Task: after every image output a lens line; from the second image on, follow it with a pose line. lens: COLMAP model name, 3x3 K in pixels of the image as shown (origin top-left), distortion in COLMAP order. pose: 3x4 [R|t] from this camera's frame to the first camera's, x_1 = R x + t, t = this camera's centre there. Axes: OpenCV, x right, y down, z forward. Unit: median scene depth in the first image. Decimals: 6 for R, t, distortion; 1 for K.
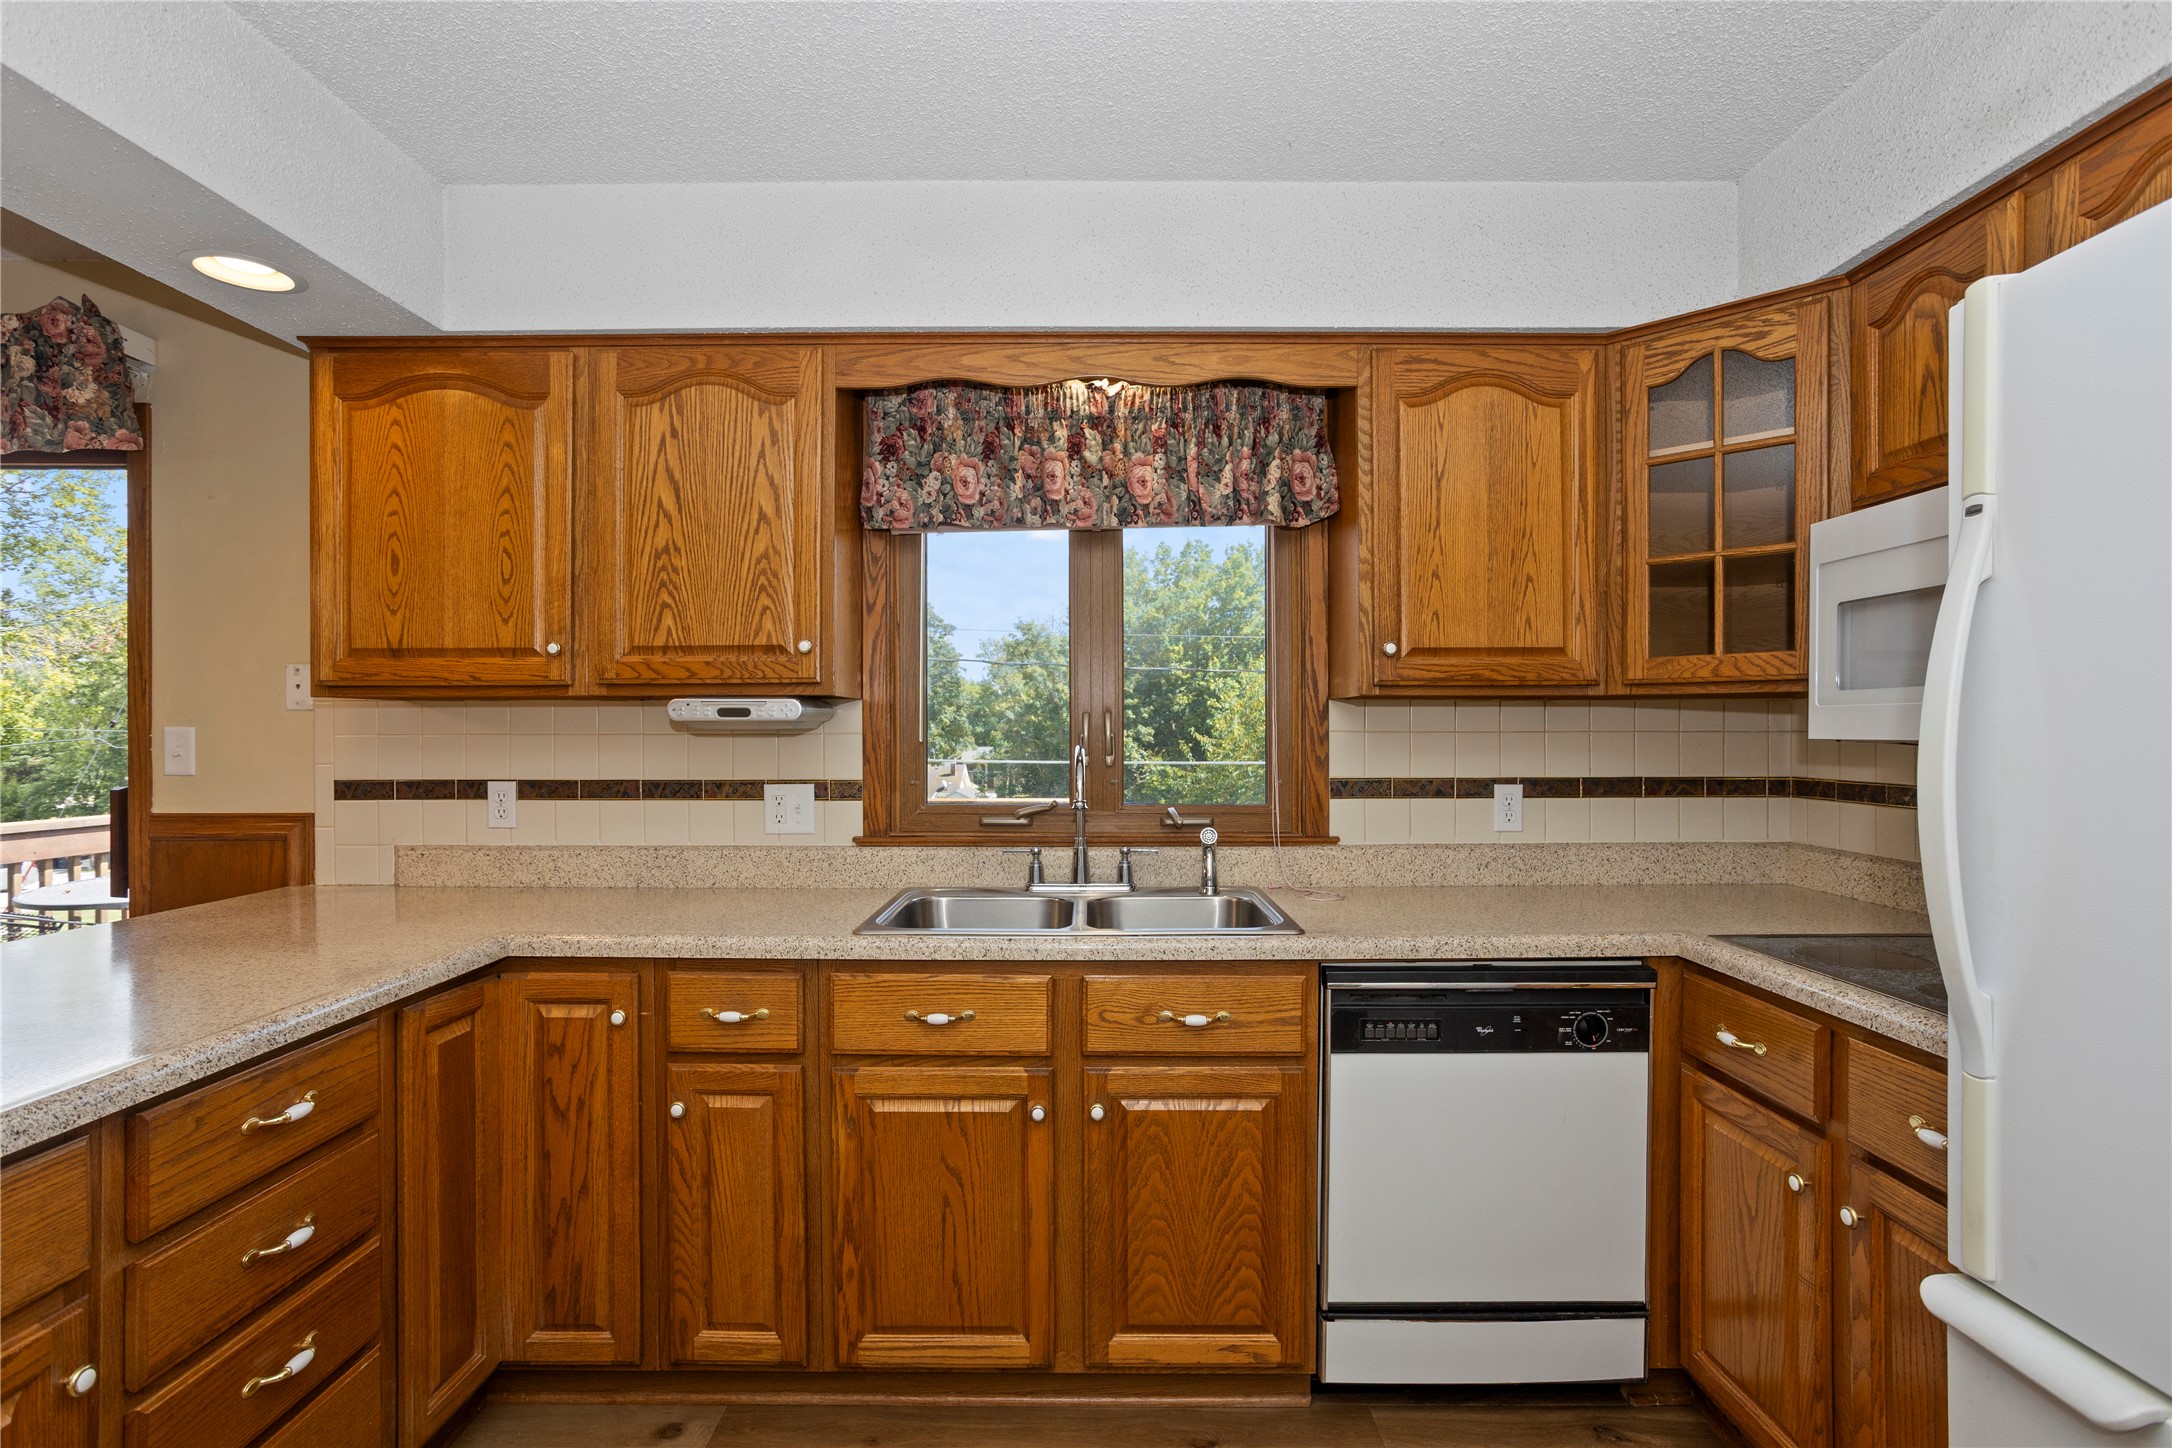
lens RADIAL K [[1038.2, 0, 1075.4], [0, 1038.2, 740.0], [0, 0, 1]] dist [-0.058799, 0.038473]
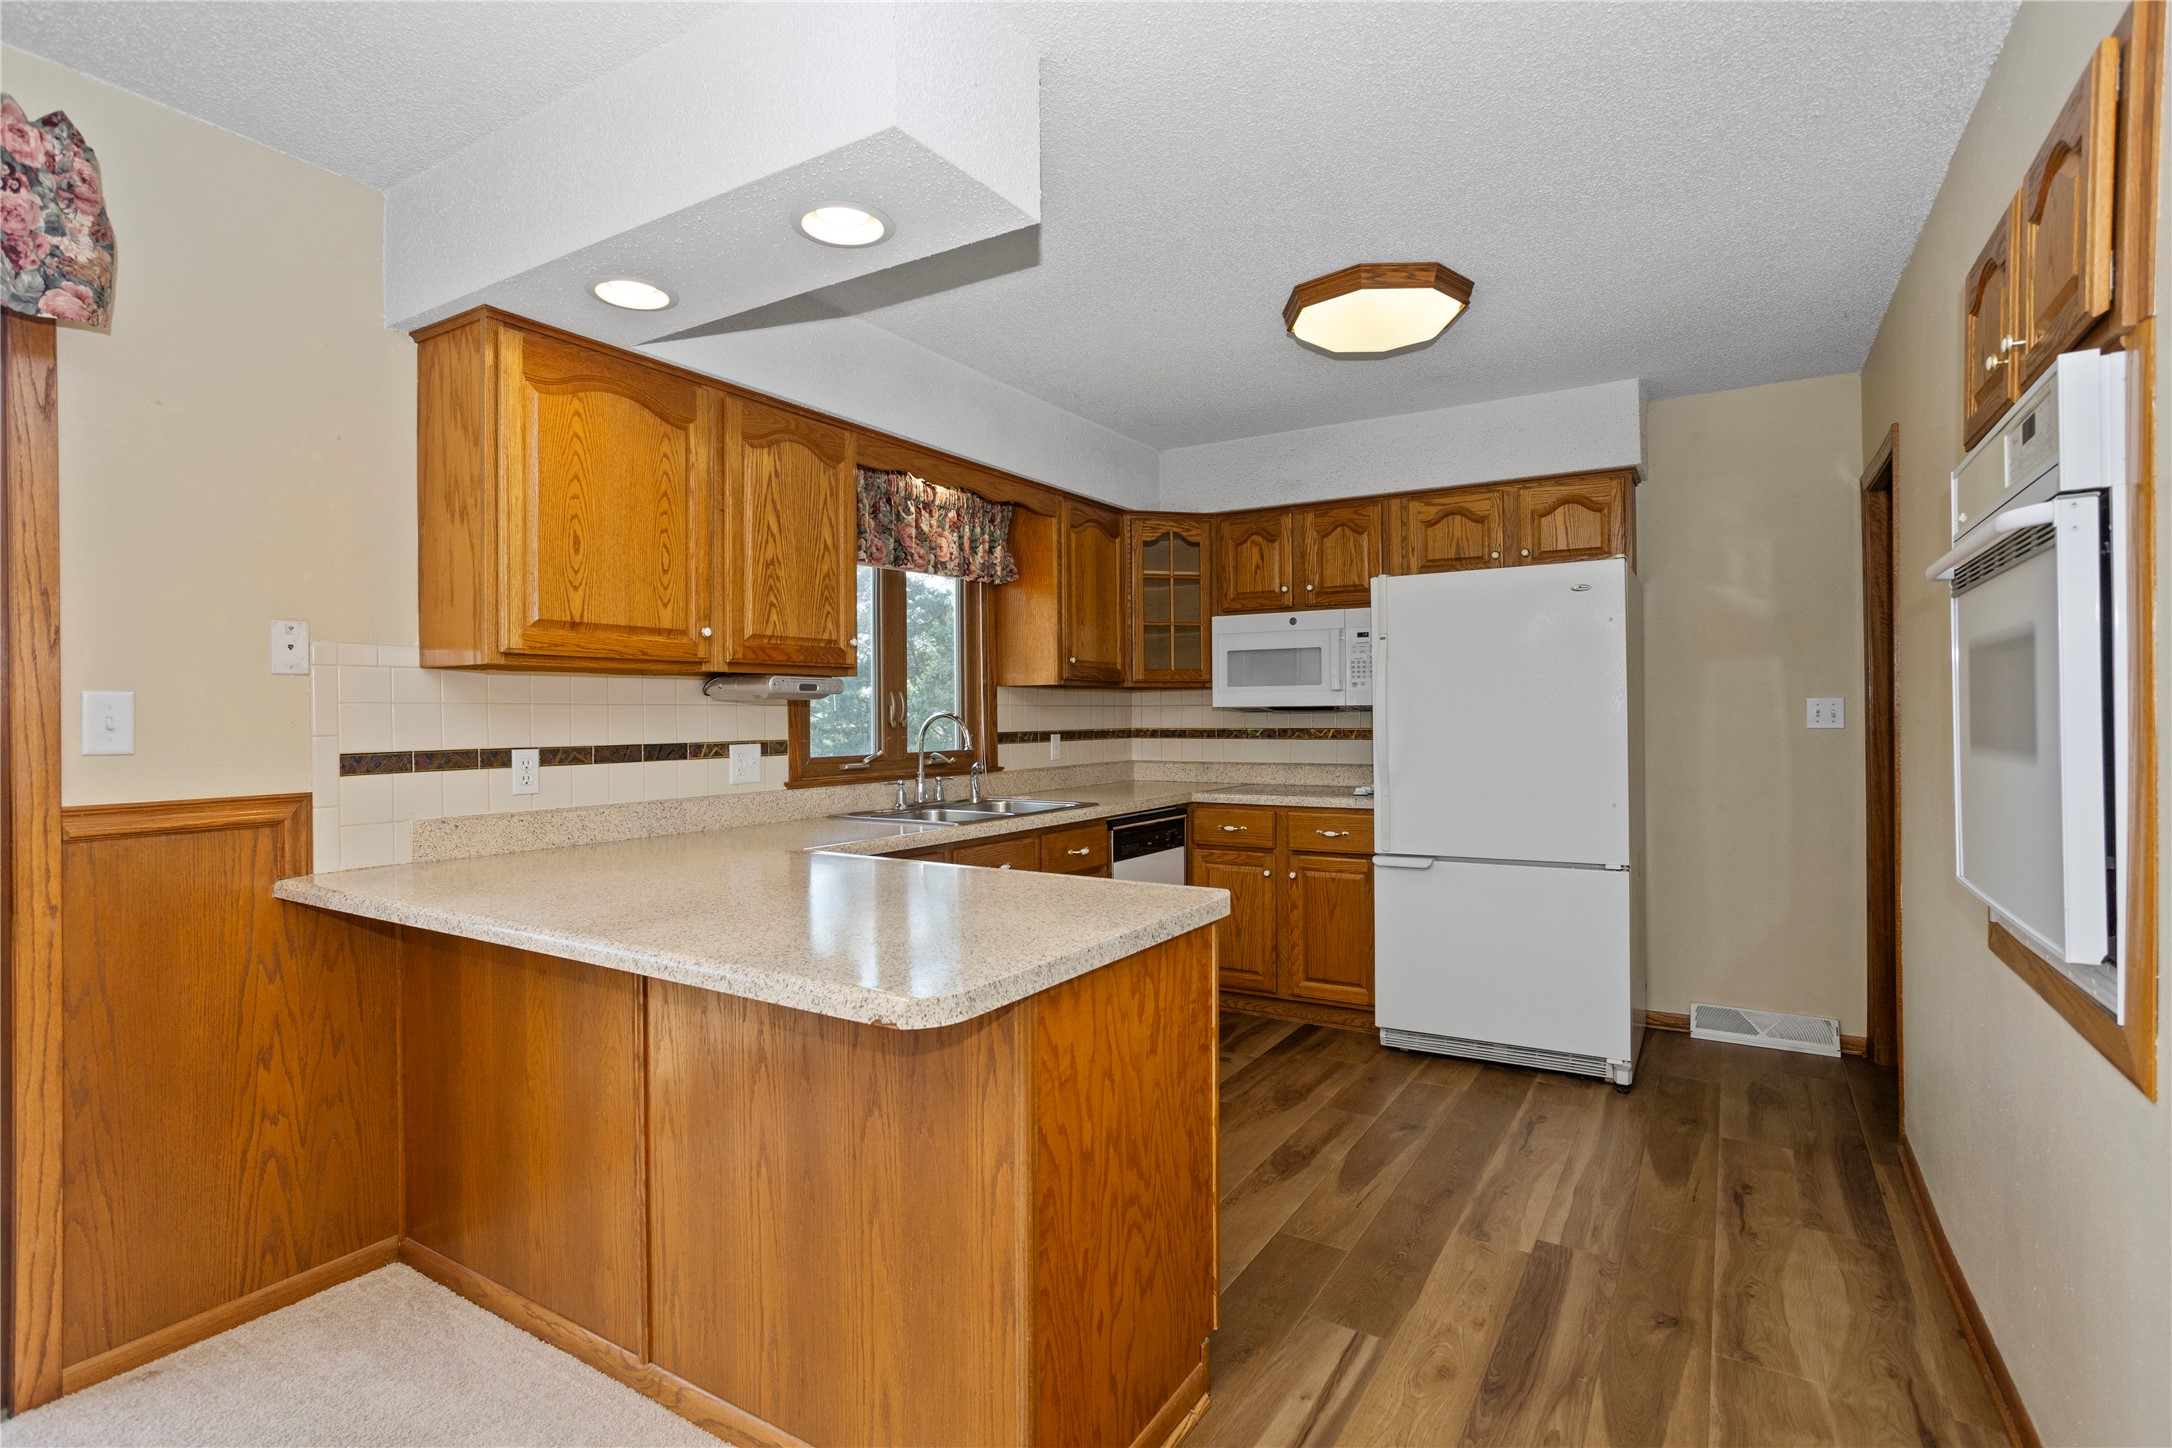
lens RADIAL K [[1038.2, 0, 1075.4], [0, 1038.2, 740.0], [0, 0, 1]] dist [-0.058799, 0.038473]
pose [[0.537089, -0.023503, 0.843198, -1.293931], [0.015578, 0.999718, 0.017943, 0.023987], [-0.843381, 0.003499, 0.537304, -0.031364]]
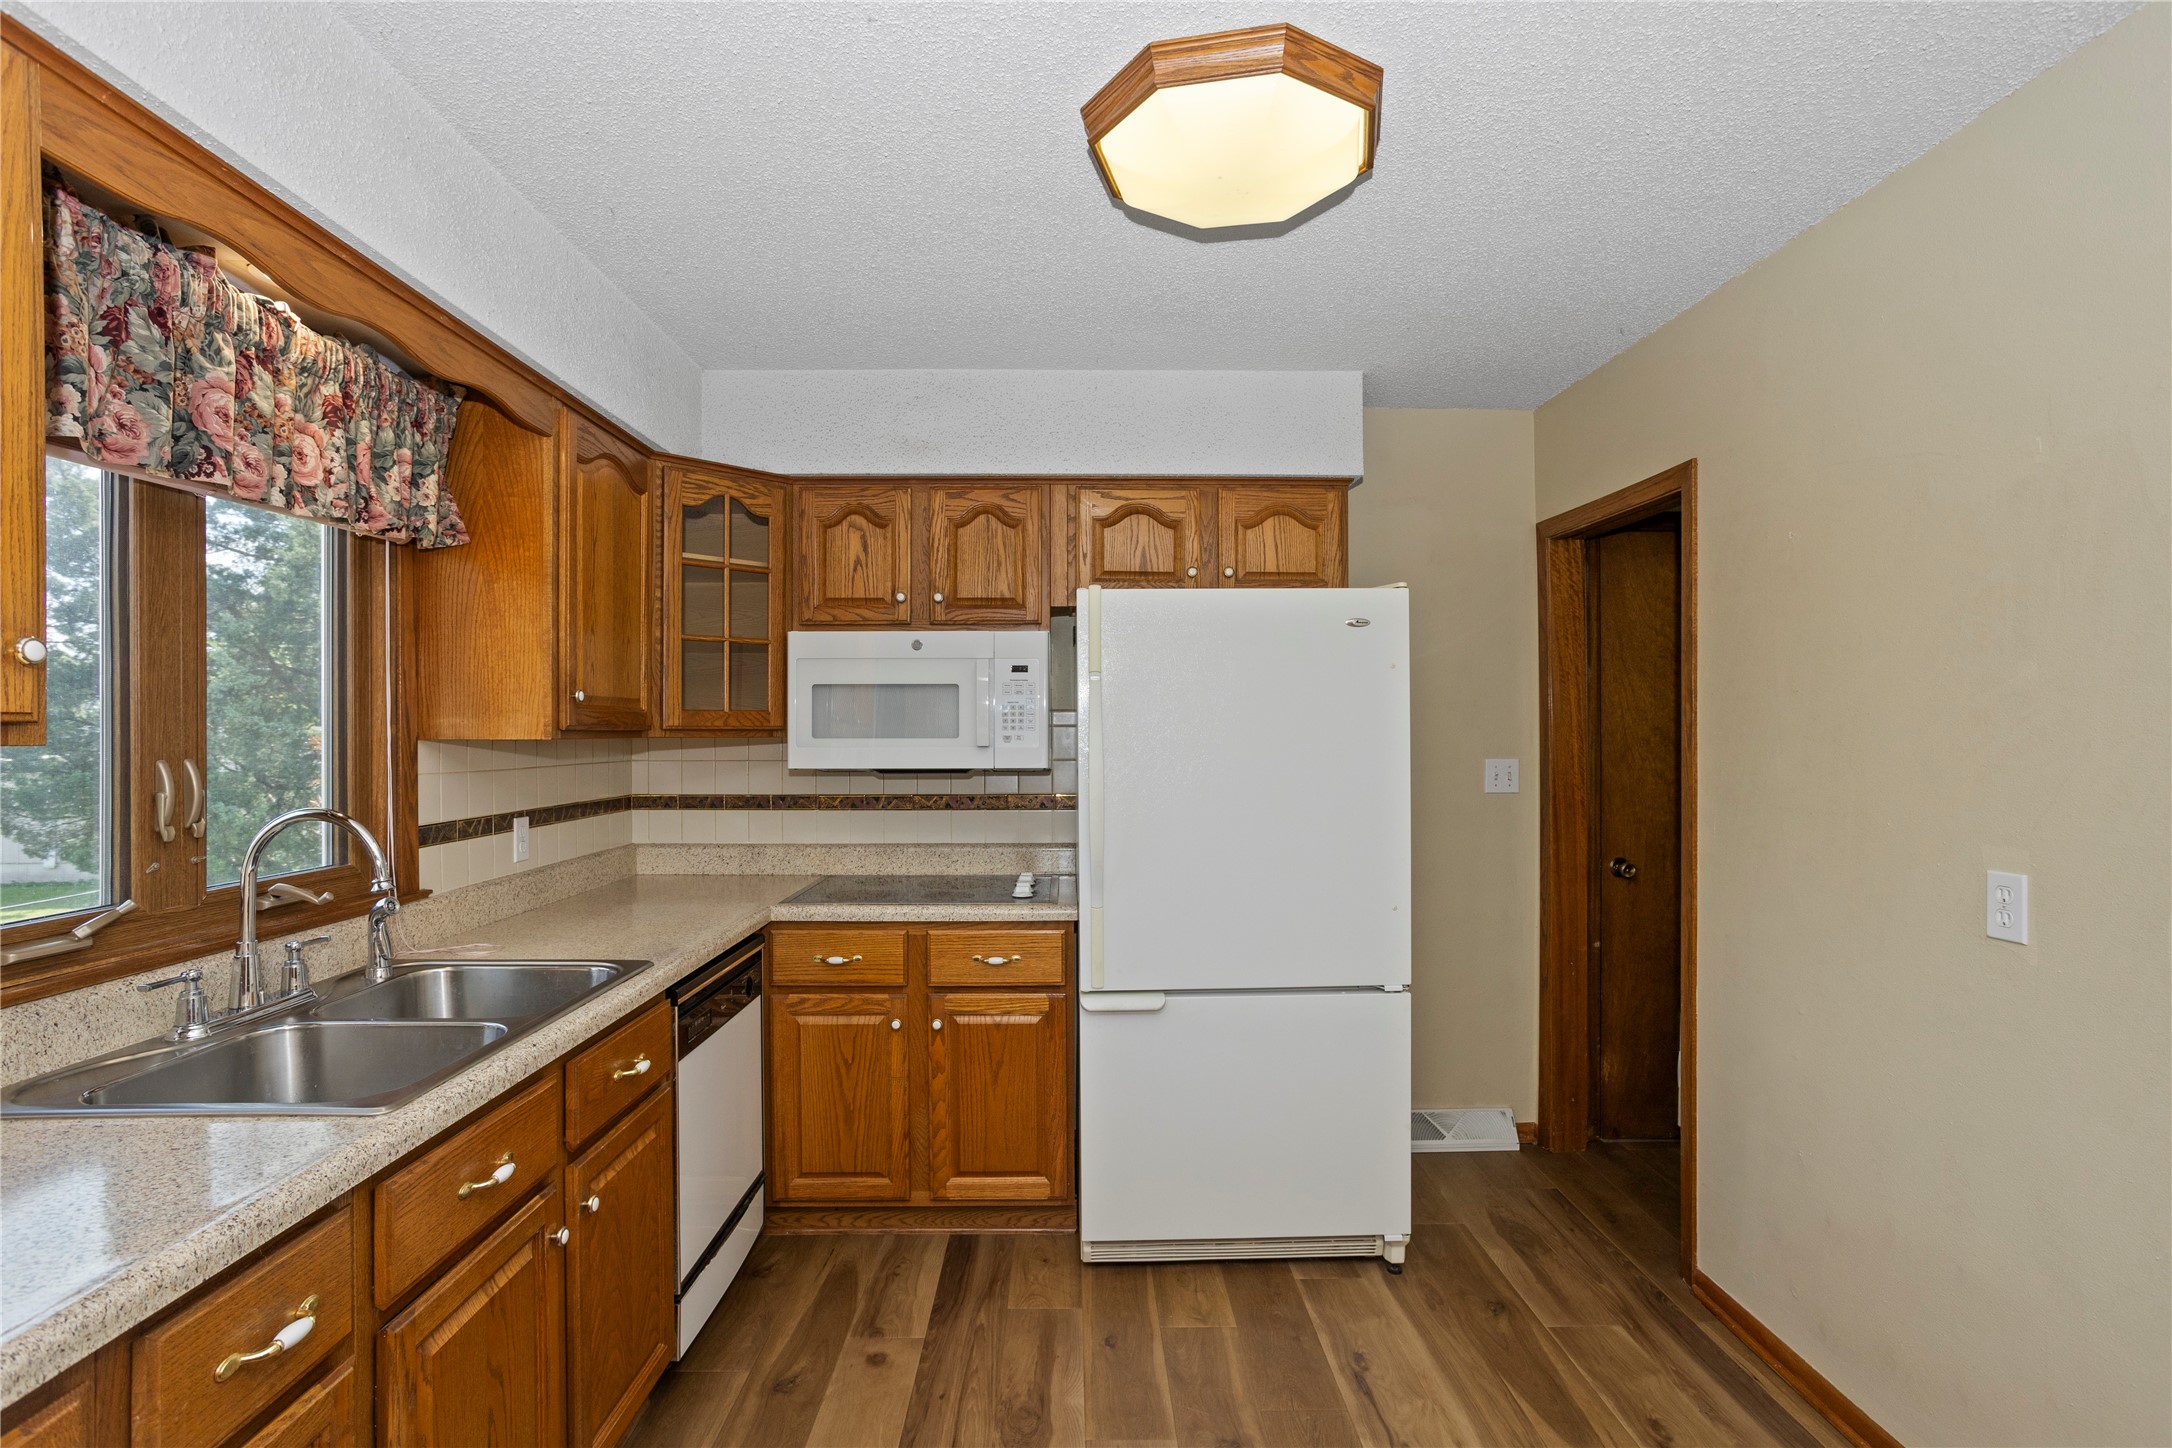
lens RADIAL K [[1038.2, 0, 1075.4], [0, 1038.2, 740.0], [0, 0, 1]] dist [-0.058799, 0.038473]
pose [[-0.002955, -0.006953, 0.999971, -0.748705], [0.011299, 0.999912, 0.006986, -0.044190], [-0.999932, 0.011320, -0.002876, 0.485655]]
